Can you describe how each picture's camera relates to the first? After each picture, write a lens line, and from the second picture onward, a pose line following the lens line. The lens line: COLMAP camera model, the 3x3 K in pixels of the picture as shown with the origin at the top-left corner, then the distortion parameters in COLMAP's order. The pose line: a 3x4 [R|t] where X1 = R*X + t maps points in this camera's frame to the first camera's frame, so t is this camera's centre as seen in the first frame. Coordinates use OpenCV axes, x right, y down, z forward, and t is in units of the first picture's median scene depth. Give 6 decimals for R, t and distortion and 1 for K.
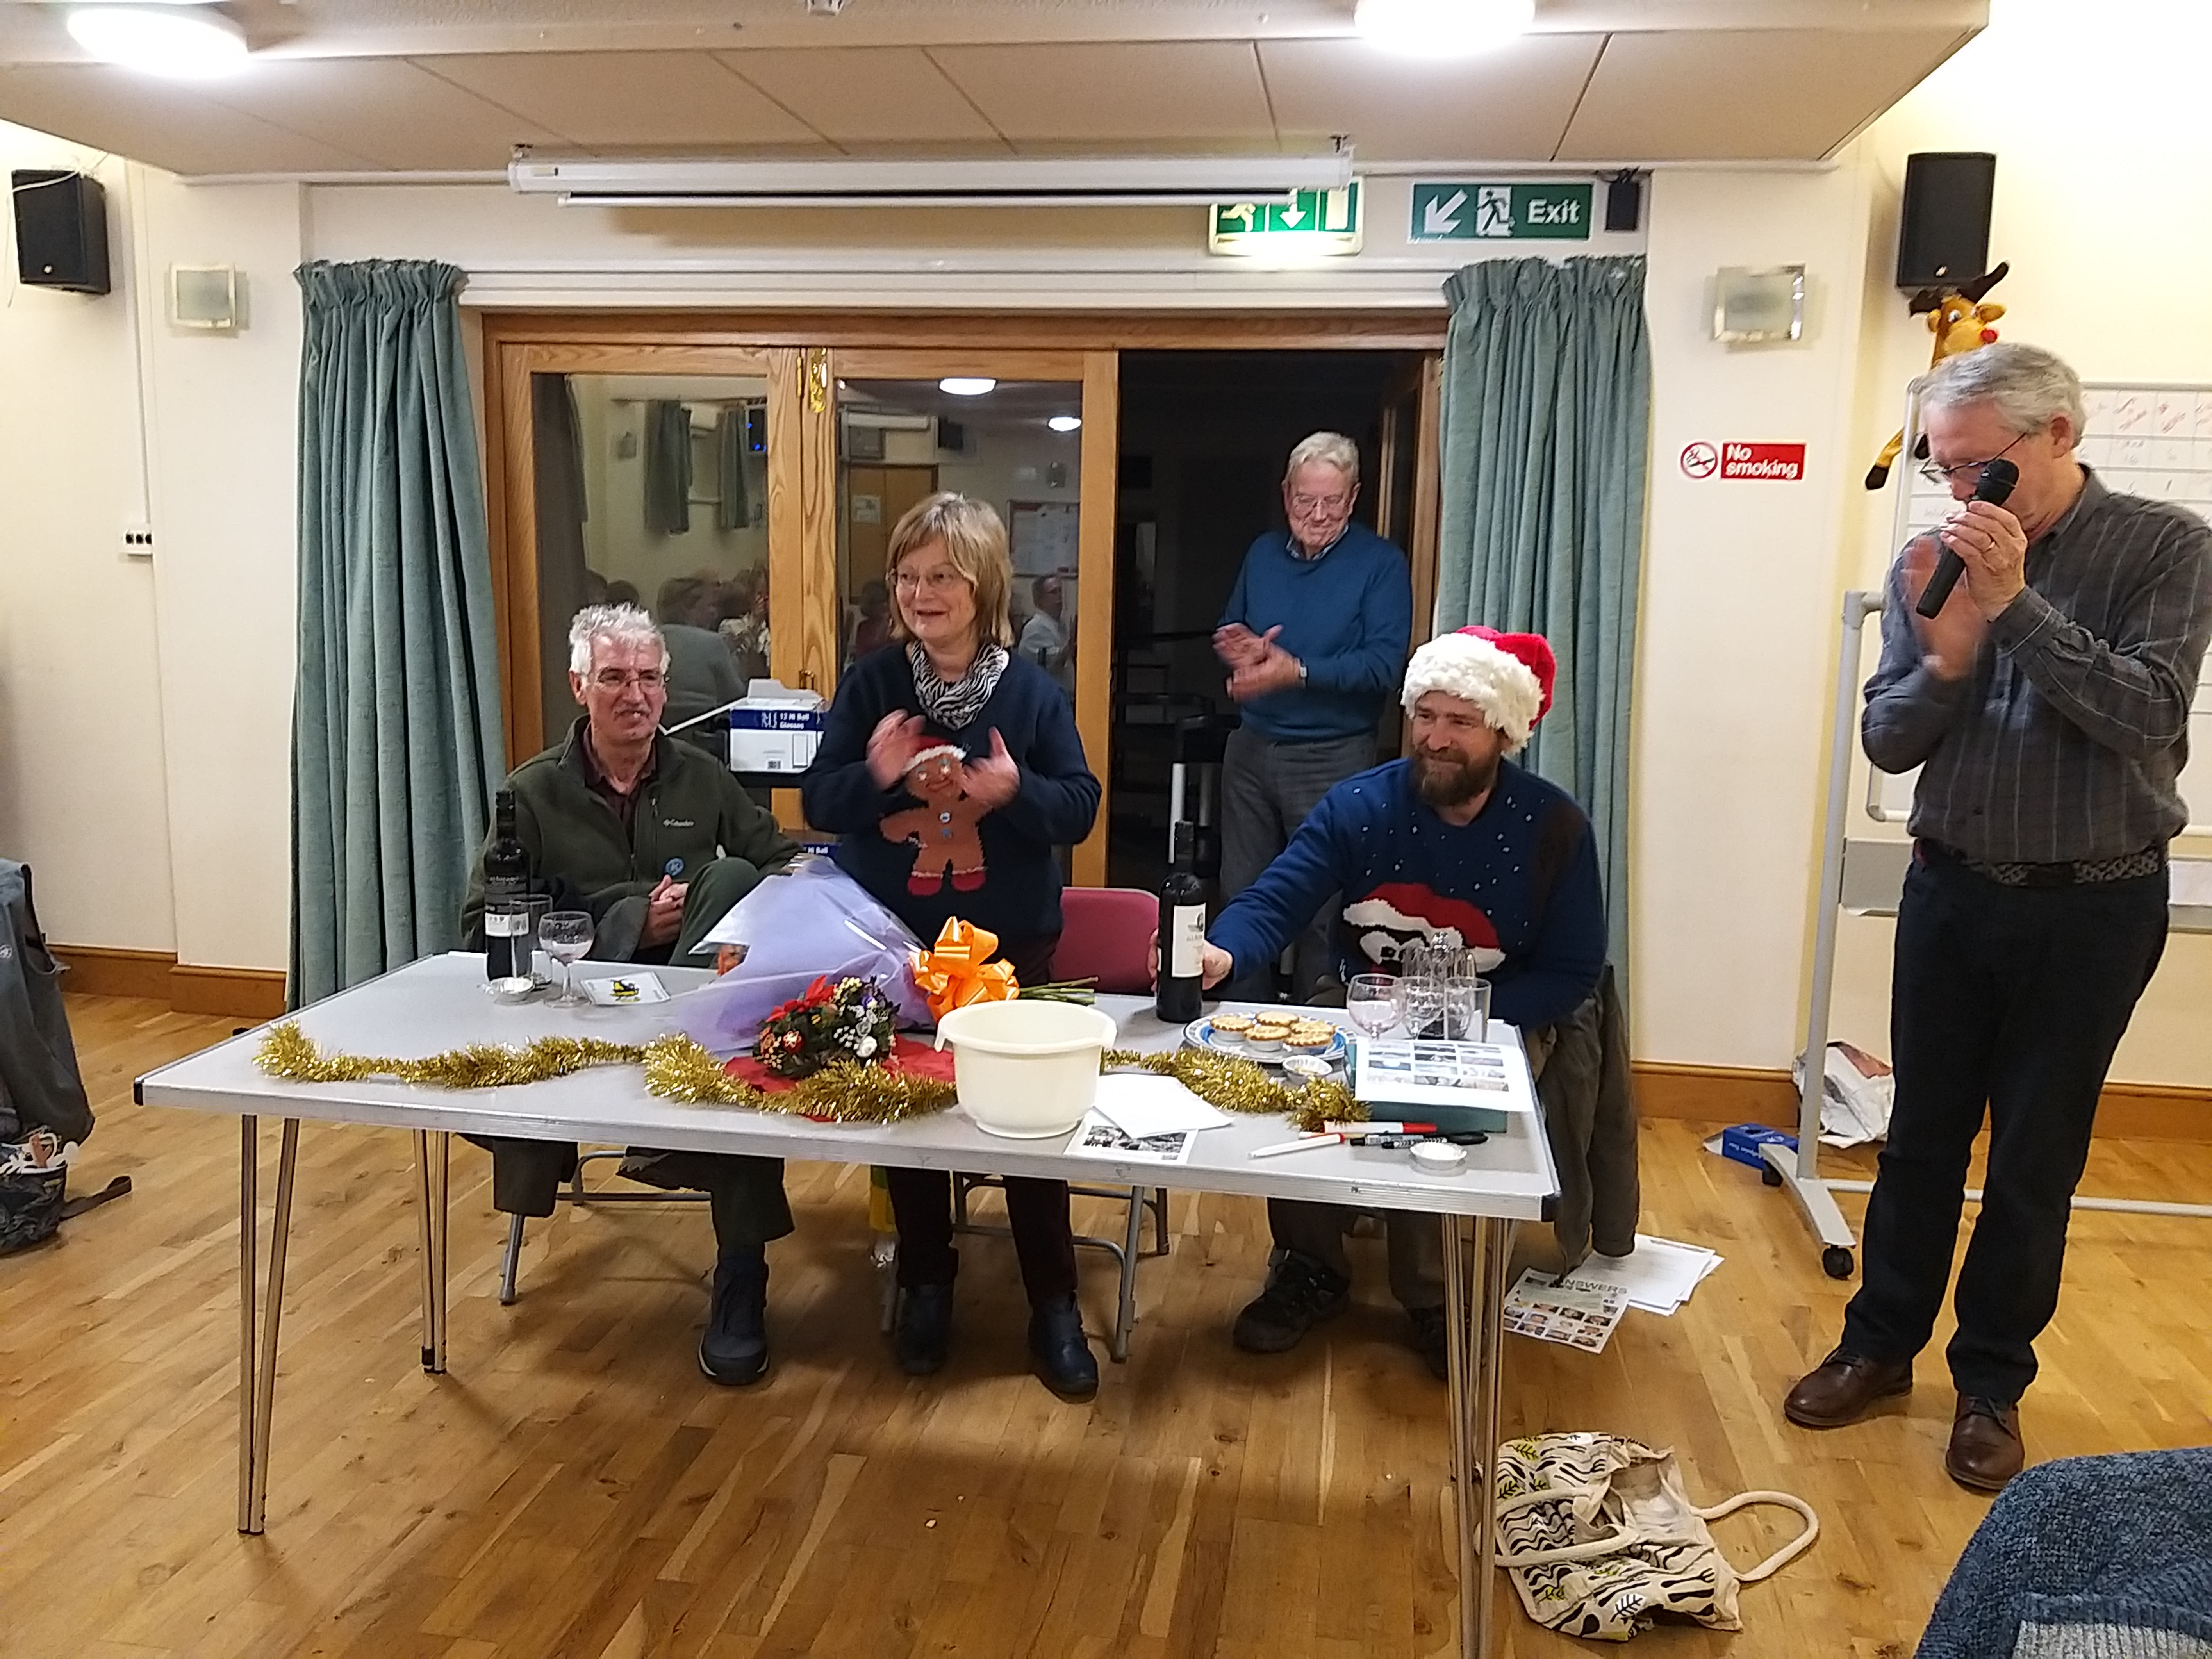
lens RADIAL K [[1736.5, 0, 1106.0], [0, 1736.5, 829.5], [0, 0, 1]] dist [0.046989, -0.103157]
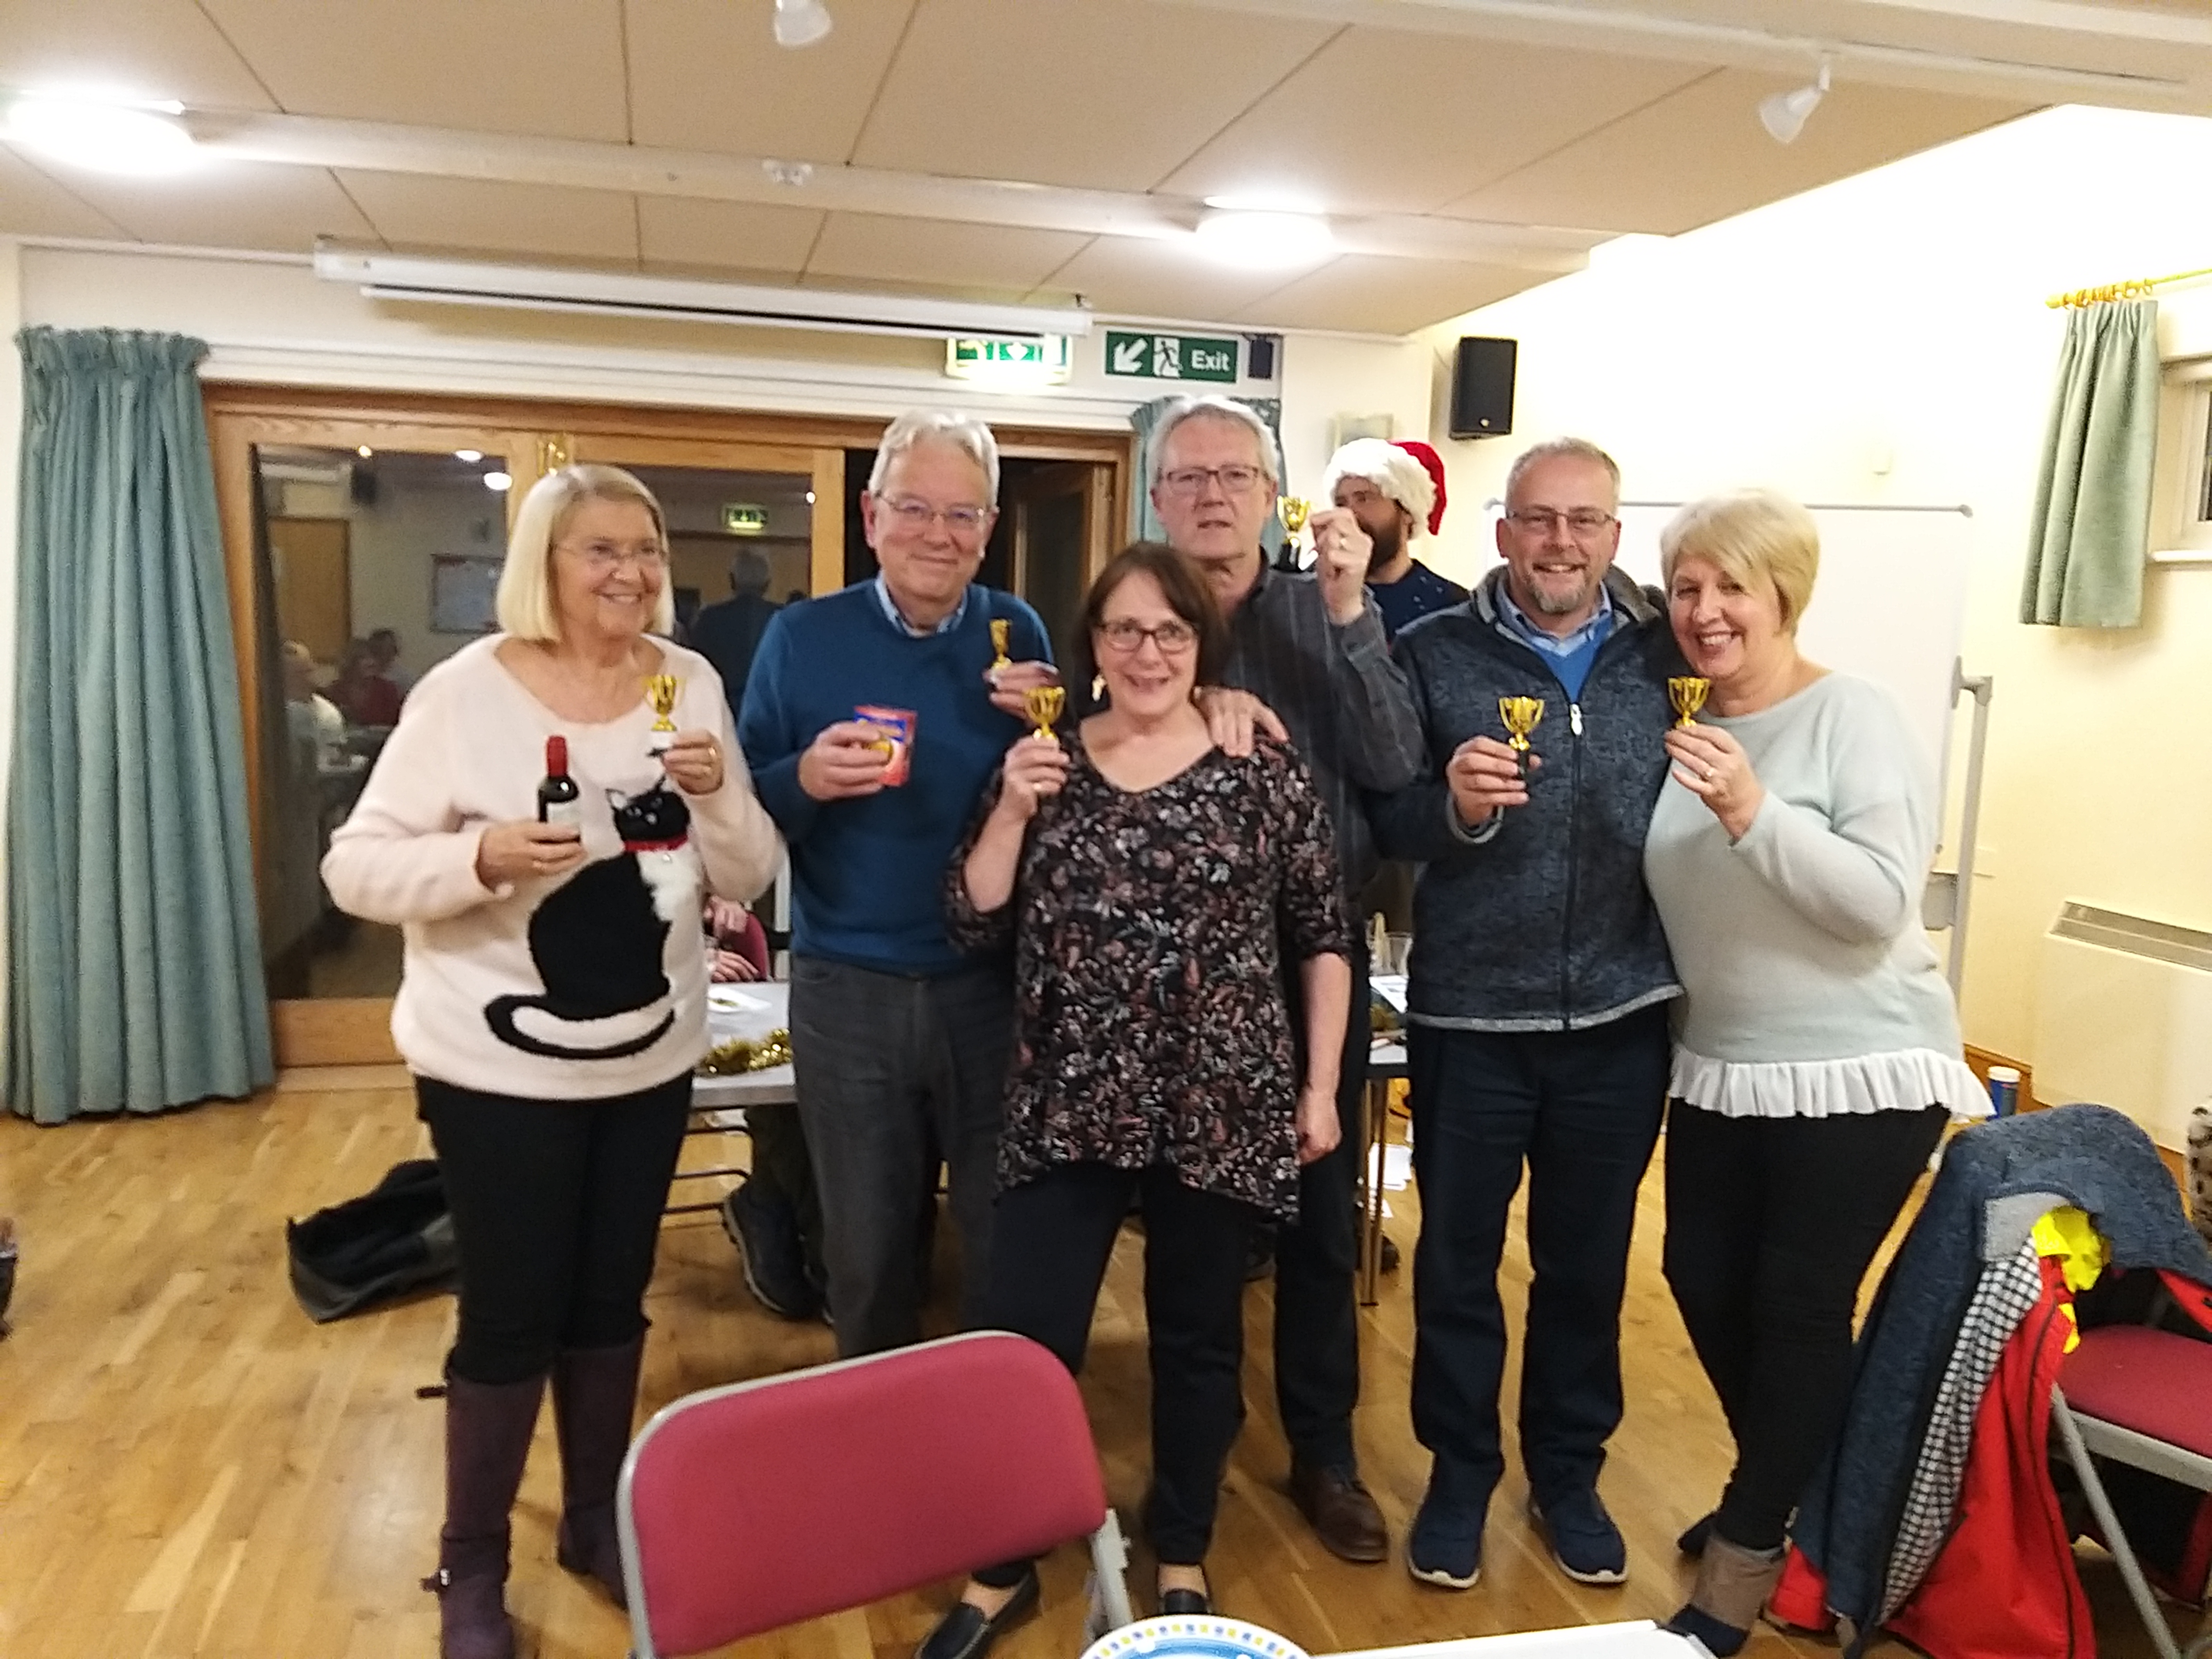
lens RADIAL K [[1736.5, 0, 1106.0], [0, 1736.5, 829.5], [0, 0, 1]] dist [0.046989, -0.103157]
pose [[0.921229, -0.041662, 0.386784, -0.316715], [0.054270, 0.998290, -0.021728, 0.009696], [-0.385217, 0.041008, 0.921914, -0.123648]]
